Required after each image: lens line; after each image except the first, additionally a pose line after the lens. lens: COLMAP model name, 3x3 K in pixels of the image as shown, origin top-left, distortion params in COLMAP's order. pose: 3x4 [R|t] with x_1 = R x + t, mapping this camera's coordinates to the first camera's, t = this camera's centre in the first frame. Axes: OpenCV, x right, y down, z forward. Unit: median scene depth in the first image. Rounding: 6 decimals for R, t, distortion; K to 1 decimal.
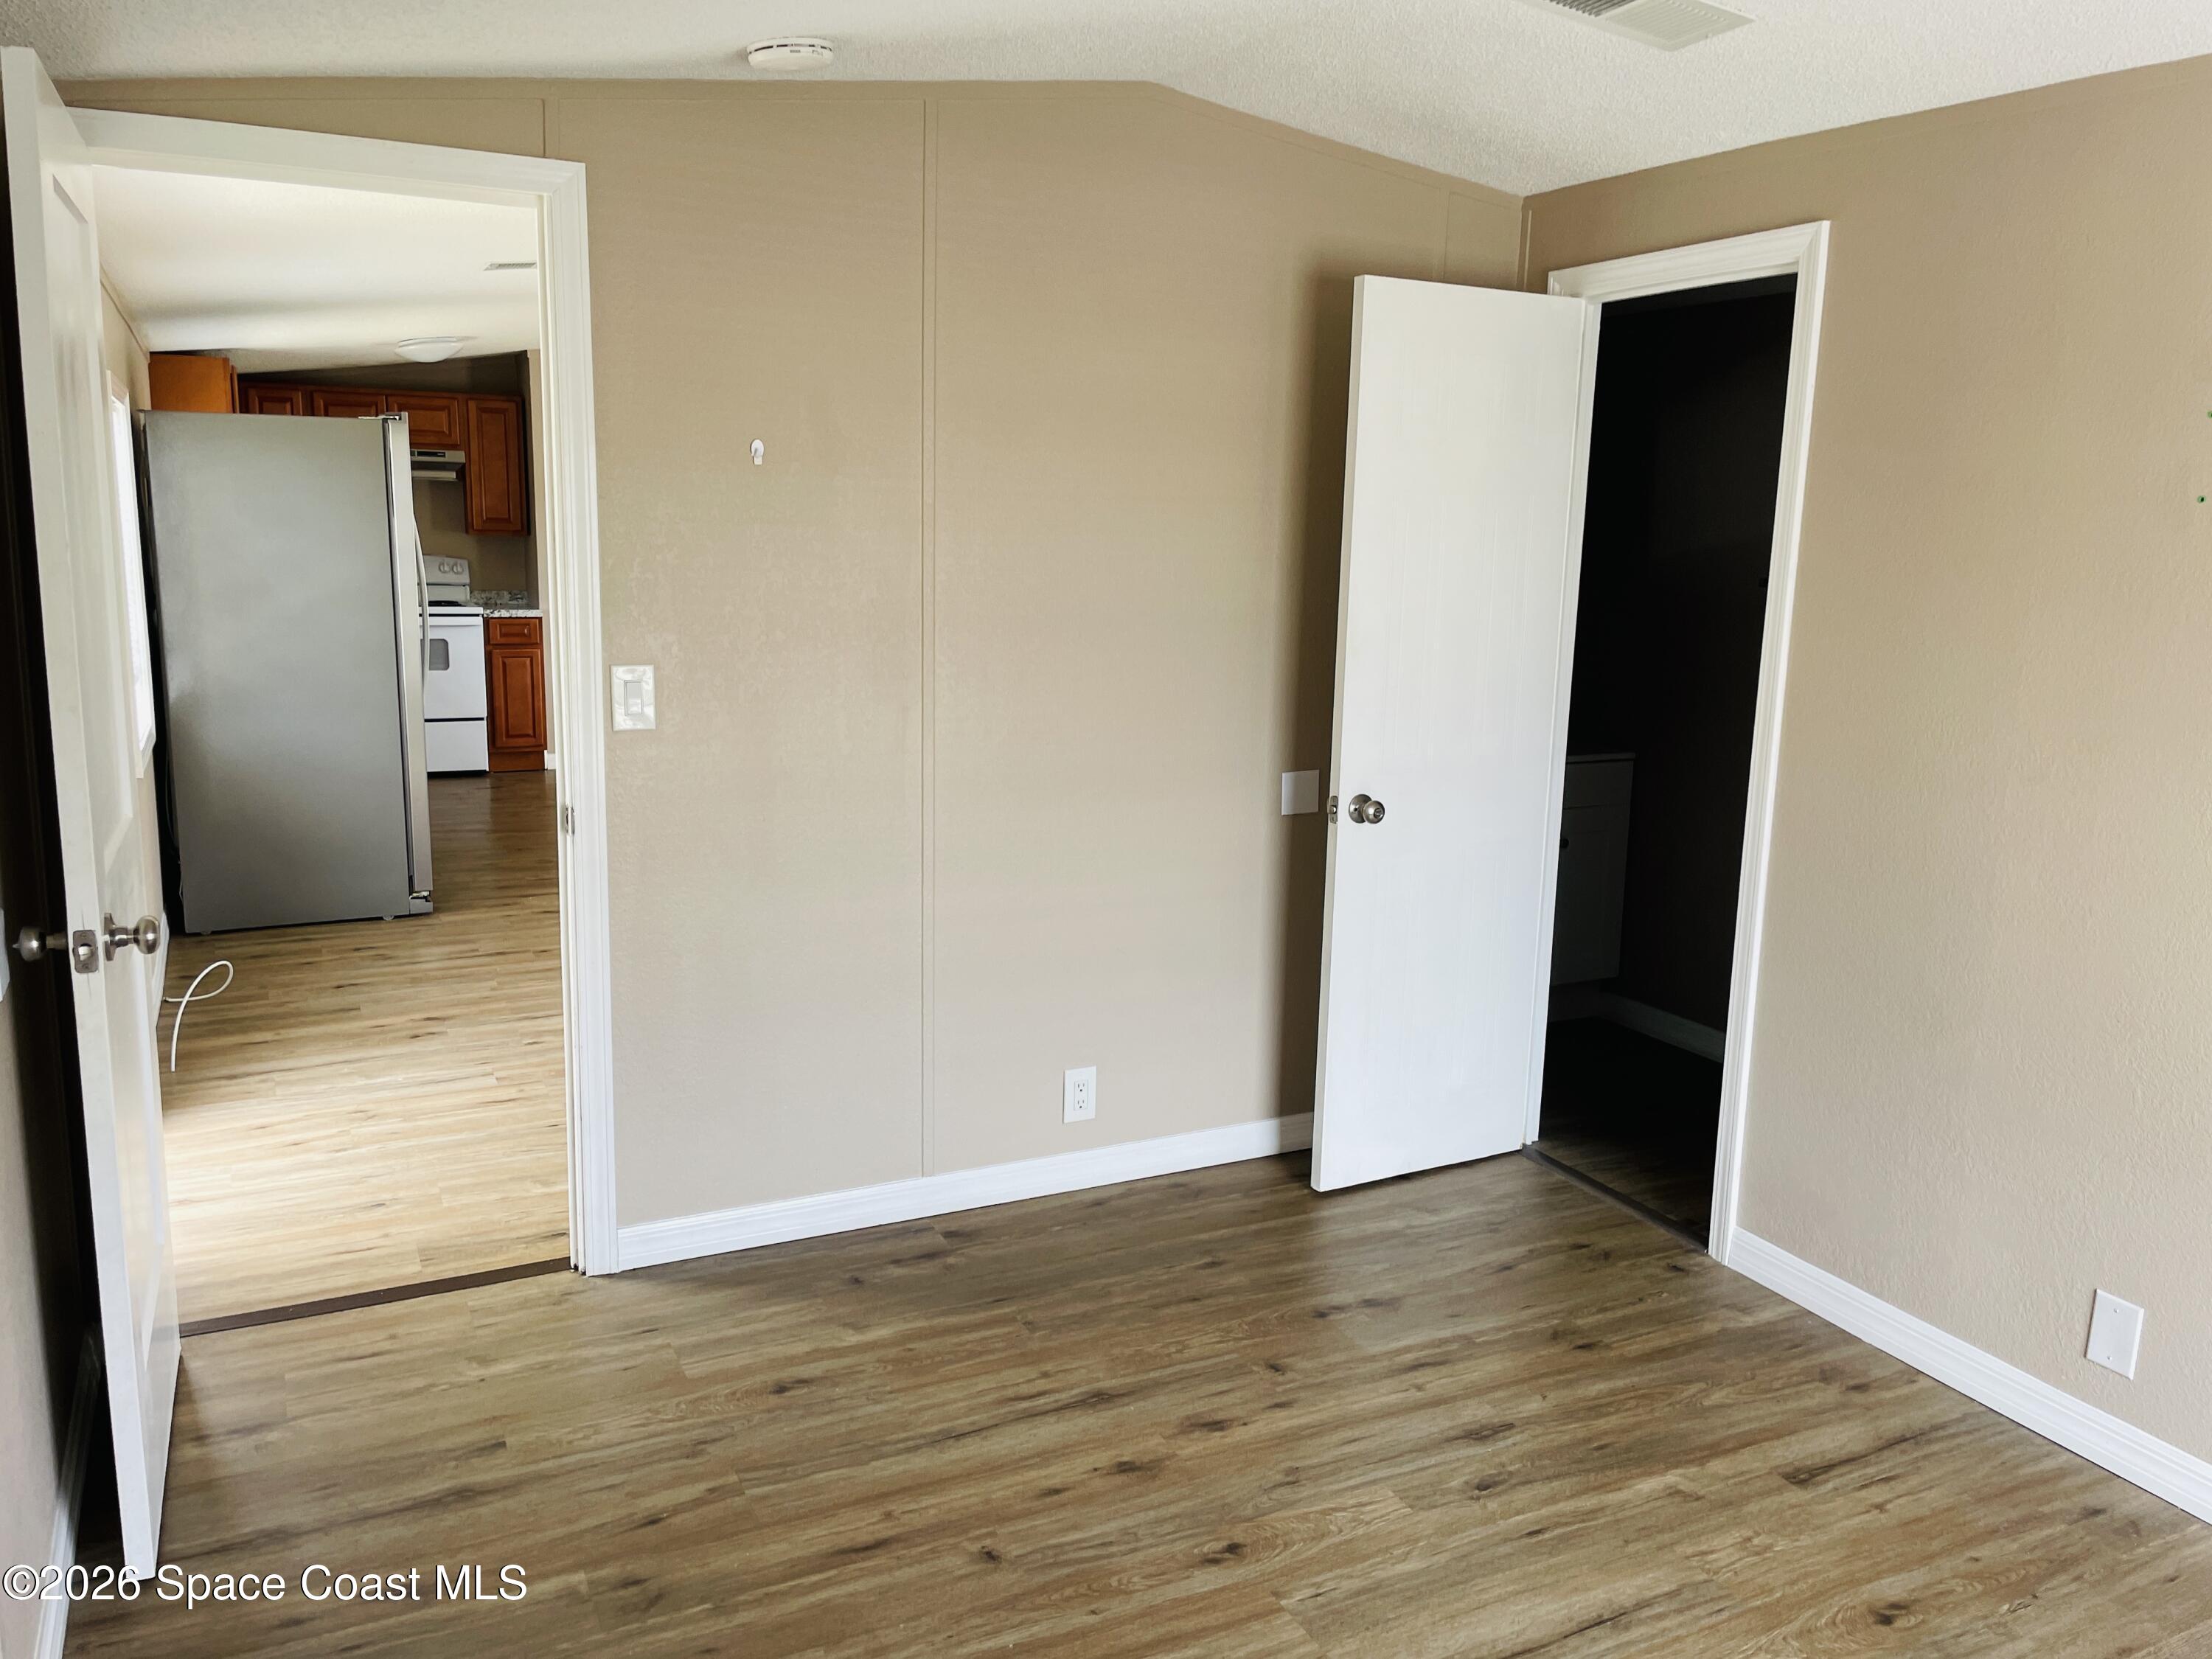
lens RADIAL K [[1669.3, 0, 1101.9], [0, 1669.3, 807.2], [0, 0, 1]] dist [0.091287, -0.115285]
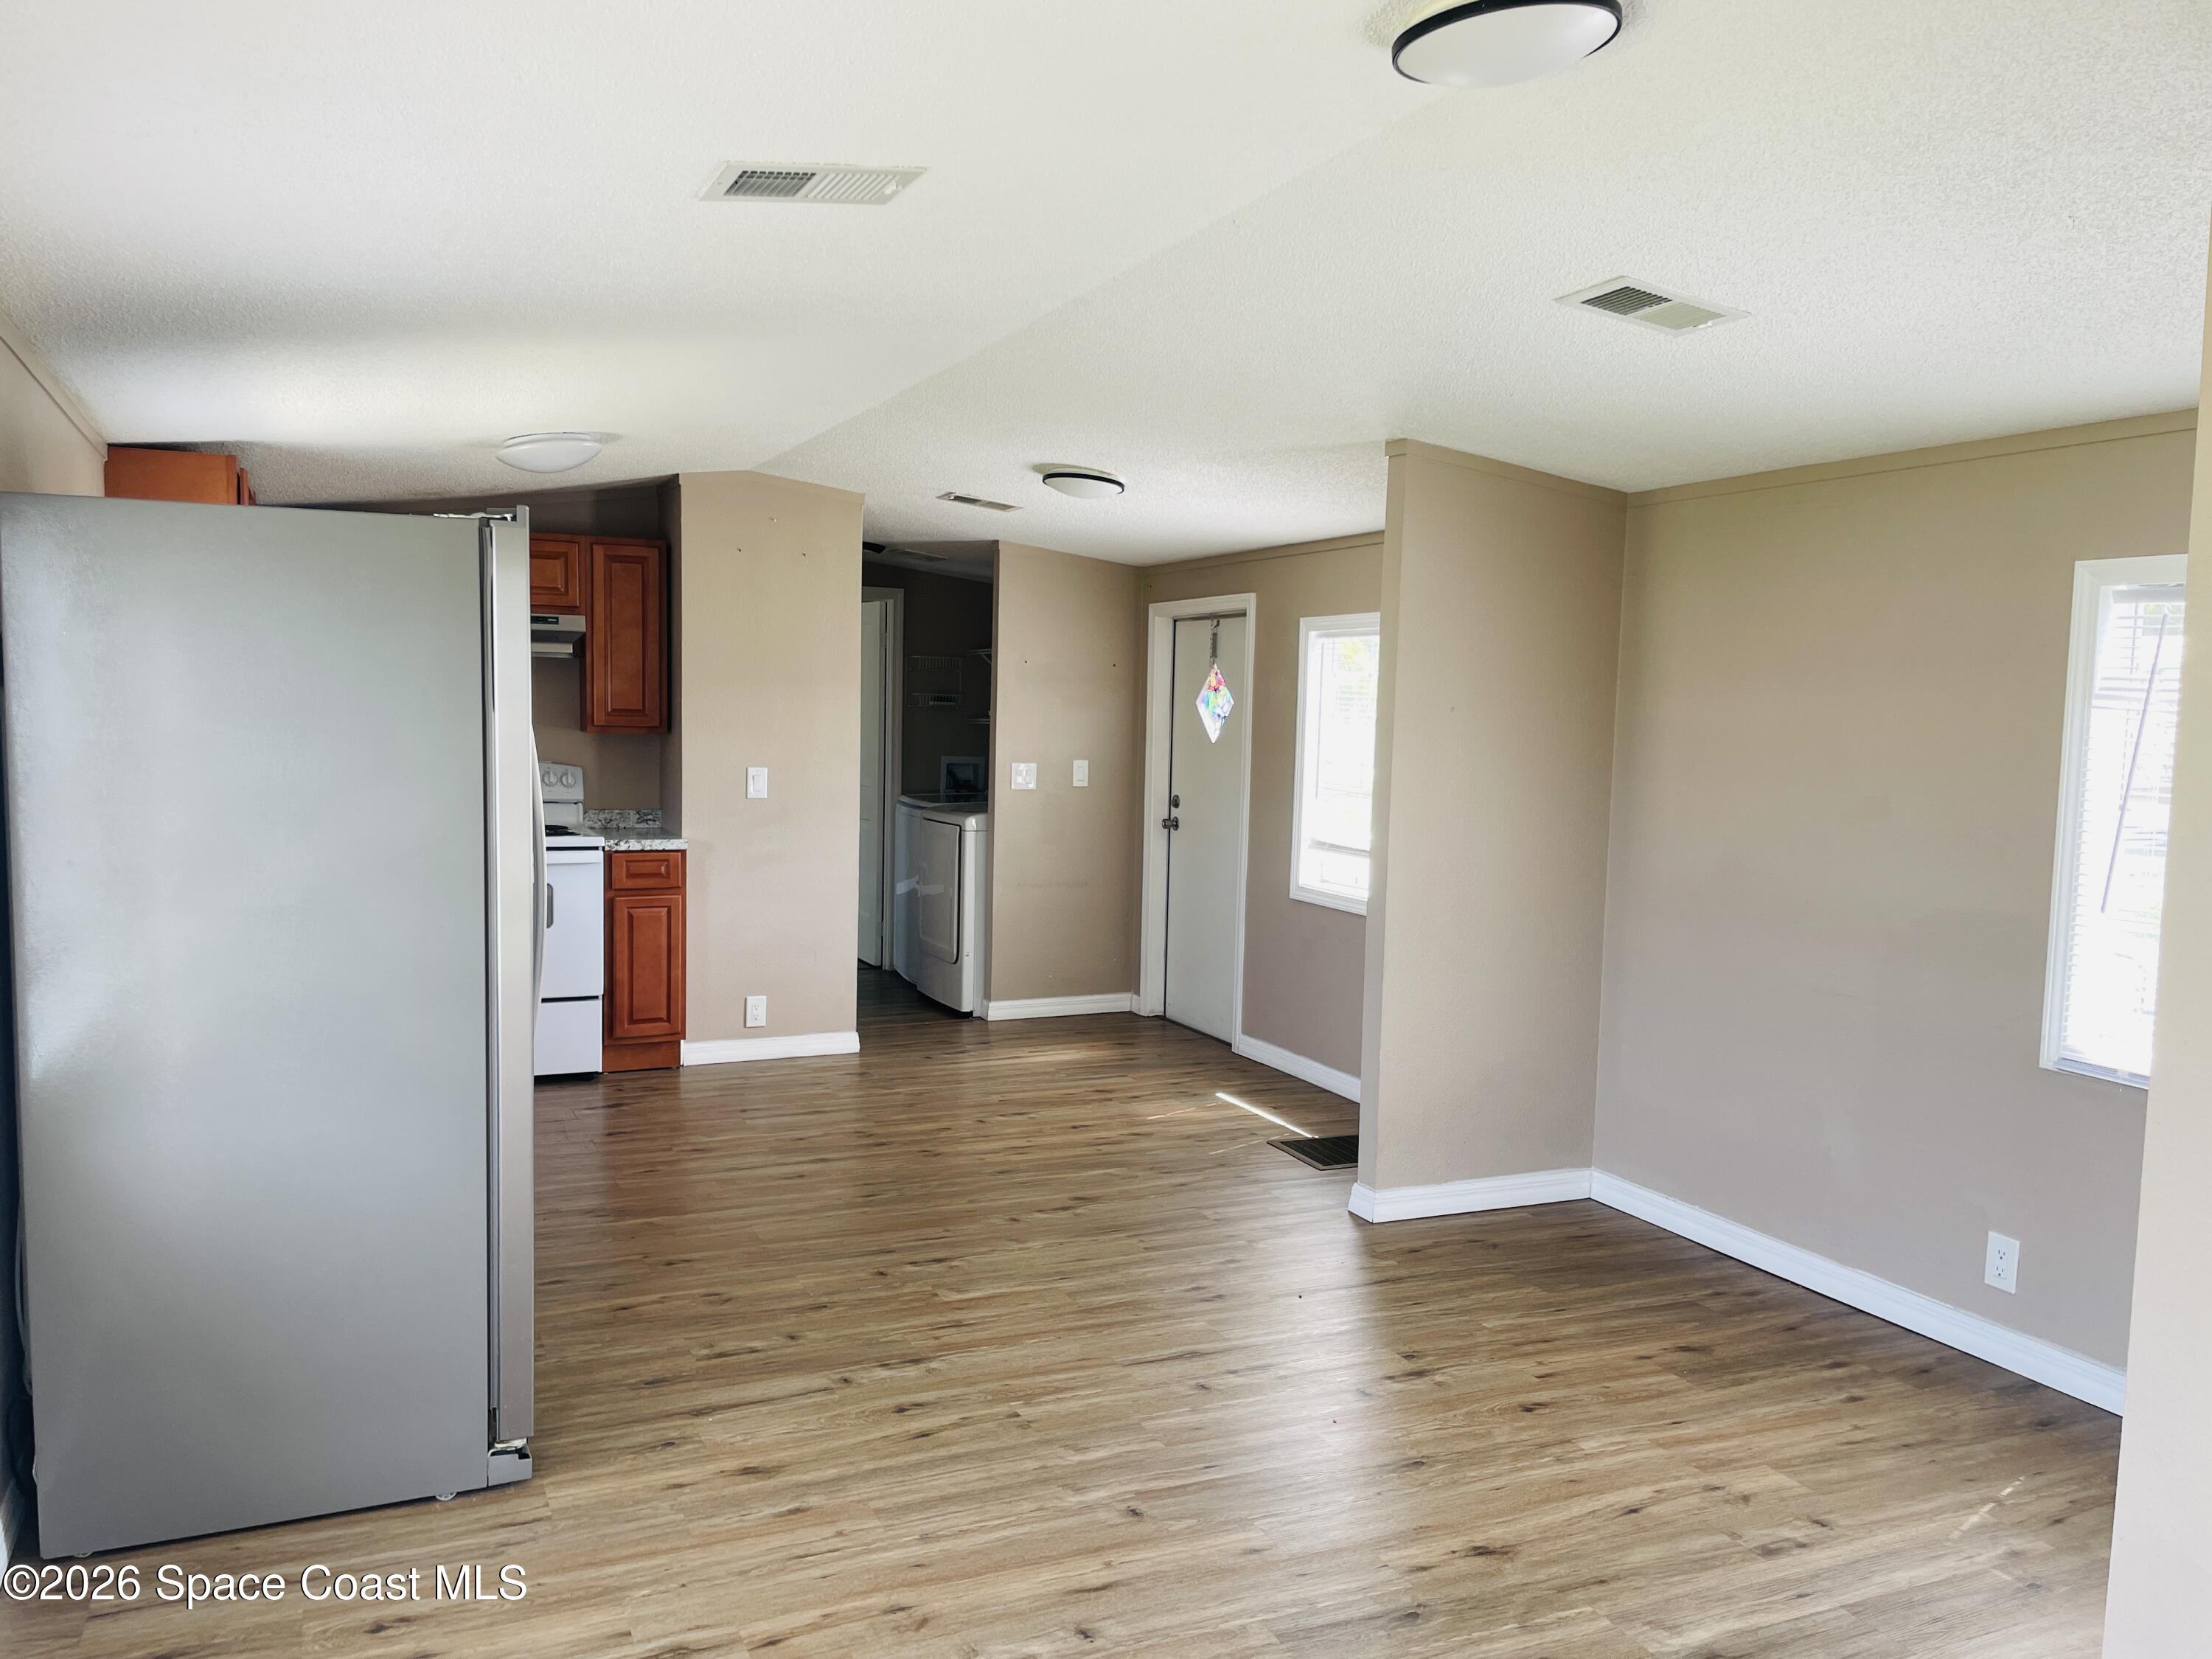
lens RADIAL K [[1669.3, 0, 1082.6], [0, 1669.3, 844.3], [0, 0, 1]] dist [0.091287, -0.115285]
pose [[0.998952, 0.006896, -0.045244, -0.137244], [-0.010546, 0.996662, -0.080956, -0.060725], [0.044534, 0.081348, 0.995690, 0.317098]]
